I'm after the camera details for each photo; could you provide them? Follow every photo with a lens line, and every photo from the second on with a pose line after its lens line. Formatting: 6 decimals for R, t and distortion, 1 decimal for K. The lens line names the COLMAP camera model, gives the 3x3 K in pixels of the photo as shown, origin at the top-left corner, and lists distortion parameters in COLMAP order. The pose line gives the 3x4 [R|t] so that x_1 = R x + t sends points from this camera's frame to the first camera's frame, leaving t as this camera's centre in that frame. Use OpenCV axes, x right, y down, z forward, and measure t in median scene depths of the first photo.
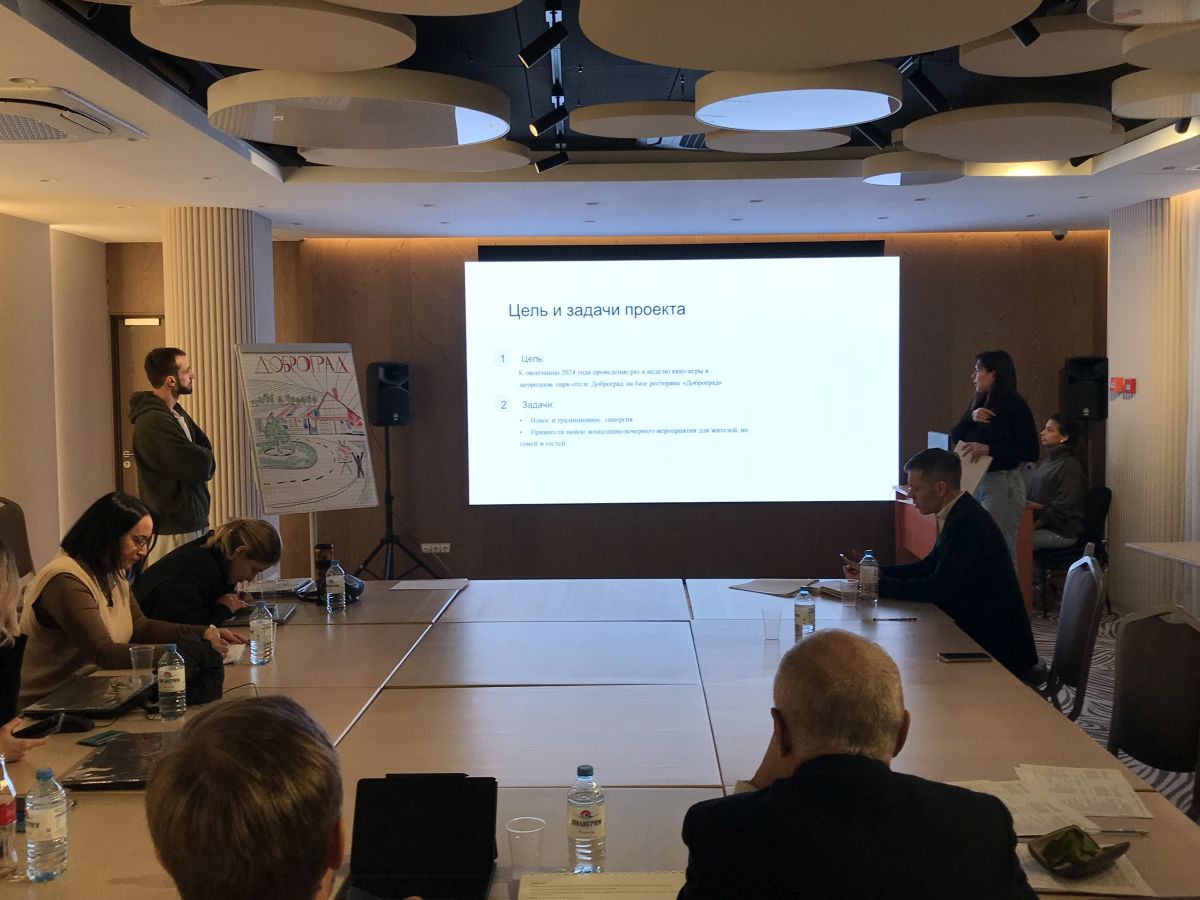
lens RADIAL K [[1294.8, 0, 630.1], [0, 1294.8, 443.7], [0, 0, 1]] dist [0.026072, 0.000000]
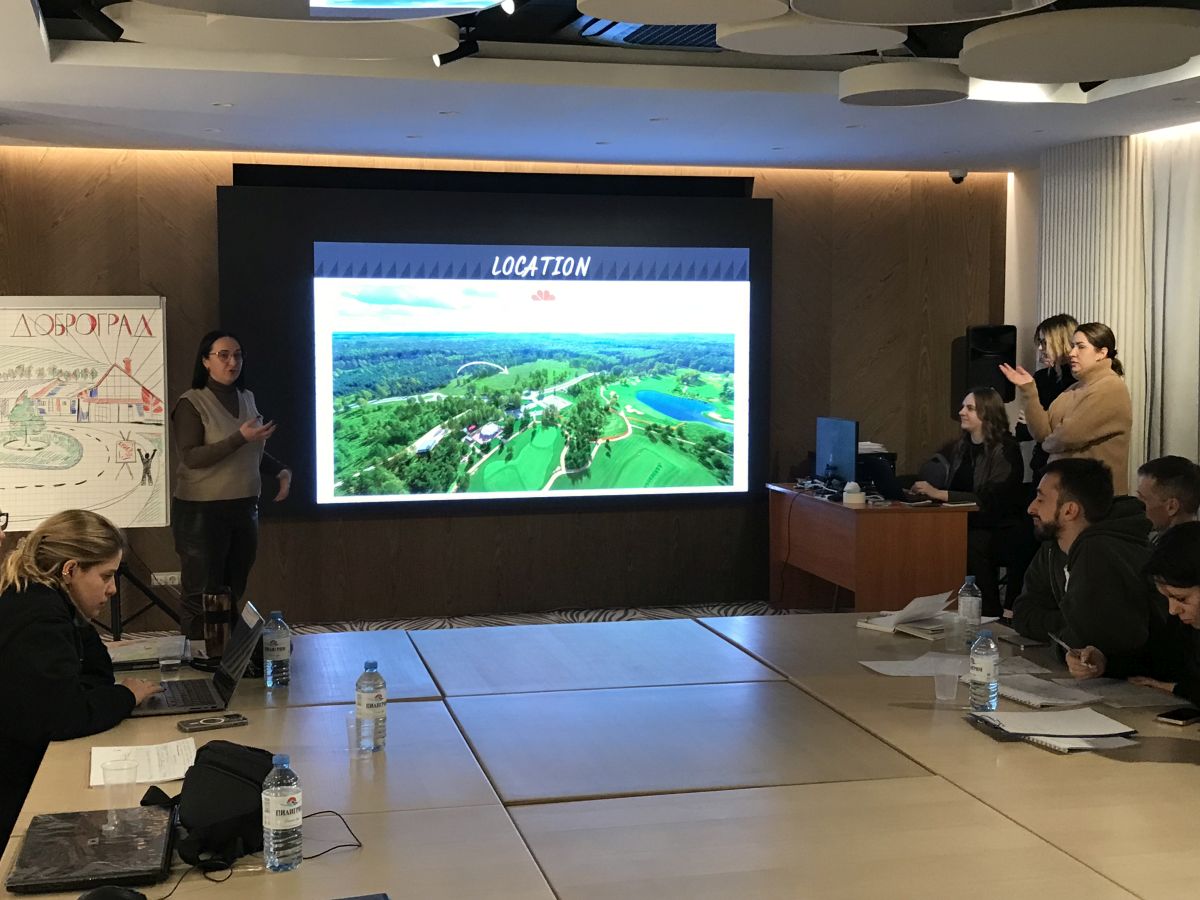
lens RADIAL K [[1627.7, 0, 548.5], [0, 1627.7, 452.0], [0, 0, 1]] dist [0.051135, 0.000000]
pose [[0.971254, -0.005712, 0.237977, -0.211049], [0.002727, 0.999913, 0.012871, -0.002286], [-0.238030, -0.011852, 0.971185, 0.077002]]
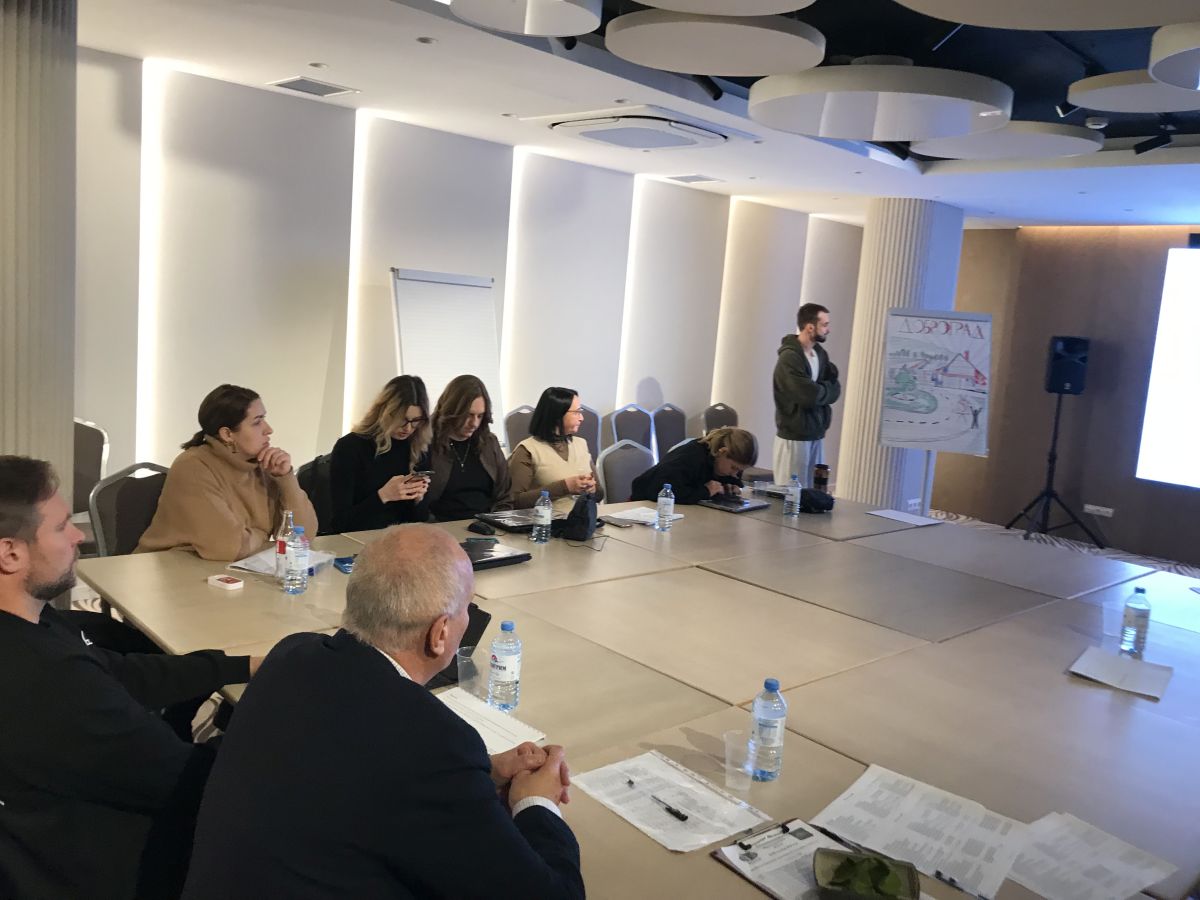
lens RADIAL K [[998.0, 0, 571.9], [0, 998.0, 417.1], [0, 0, 1]] dist [0.028845, -0.020734]
pose [[0.678192, 0.143276, -0.720782, 0.193947], [-0.129324, 0.988772, 0.074864, -0.004737], [0.723416, 0.042442, 0.689107, 0.117122]]
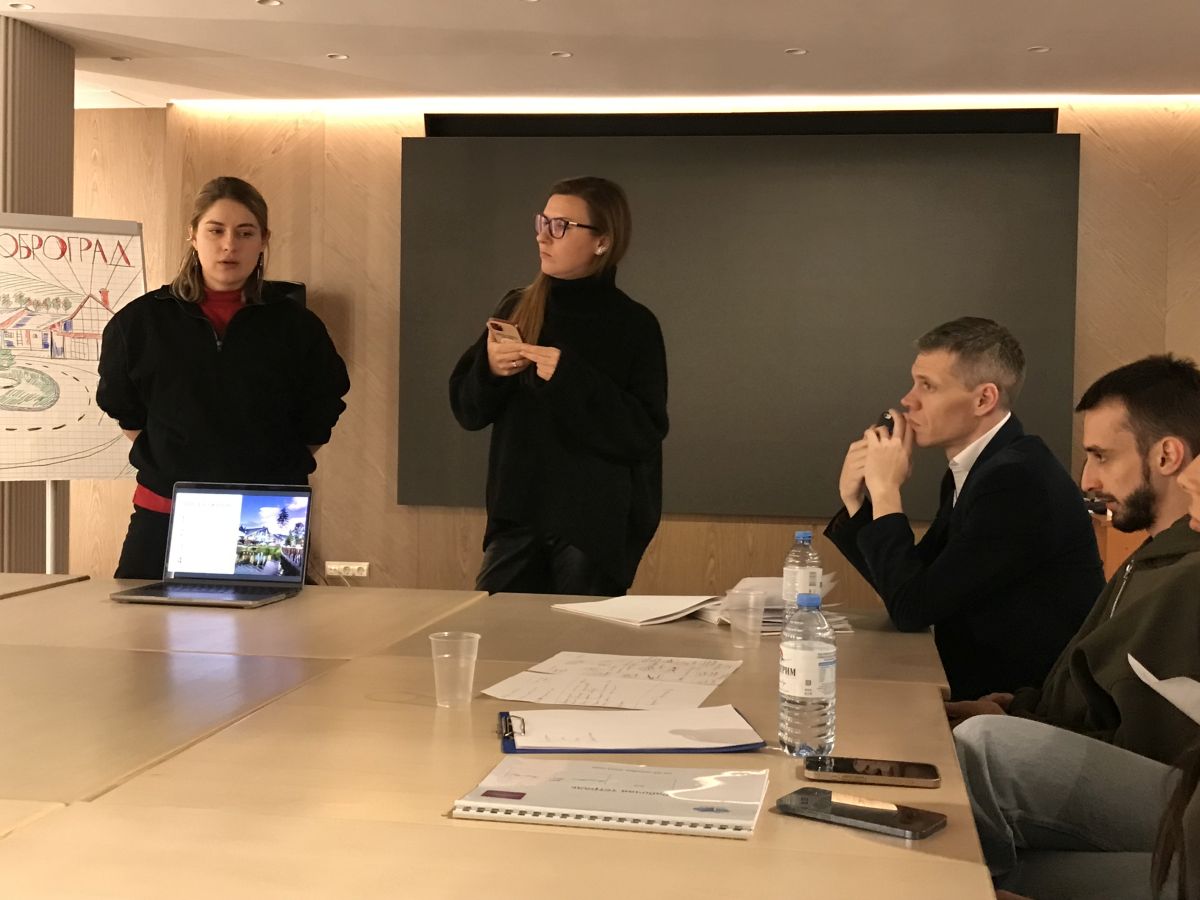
lens RADIAL K [[1593.5, 0, 598.4], [0, 1593.5, 437.5], [0, 0, 1]] dist [0.068043, 0.000000]
pose [[0.987465, 0.031953, -0.154570, 0.131912], [-0.037333, 0.998790, -0.032025, 0.045212], [0.153359, 0.037394, 0.987463, 0.273025]]
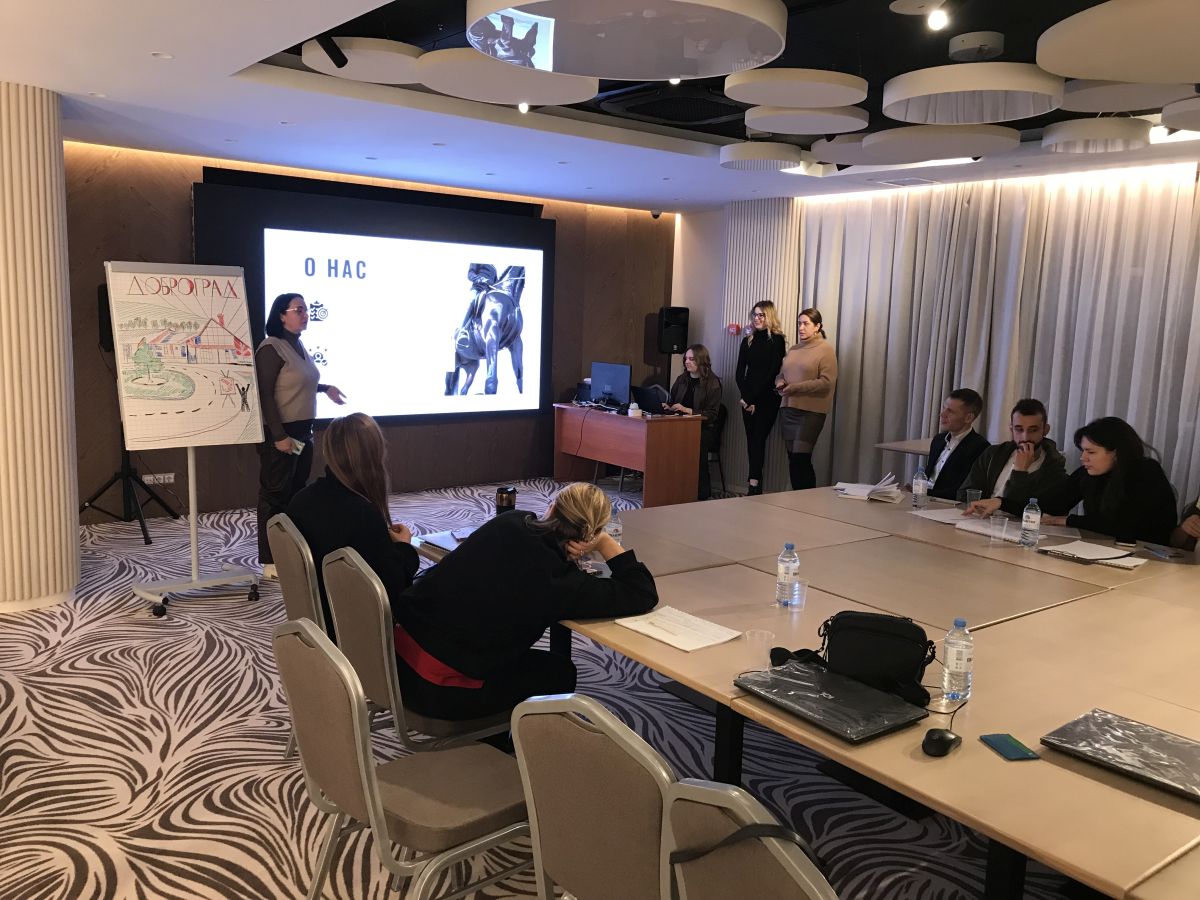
lens RADIAL K [[998.0, 0, 623.7], [0, 998.0, 449.4], [0, 0, 1]] dist [0.028845, -0.020734]
pose [[0.789007, -0.047431, 0.612551, -0.436522], [-0.004743, 0.996516, 0.083272, -0.007437], [-0.614366, -0.068607, 0.786032, 0.257808]]
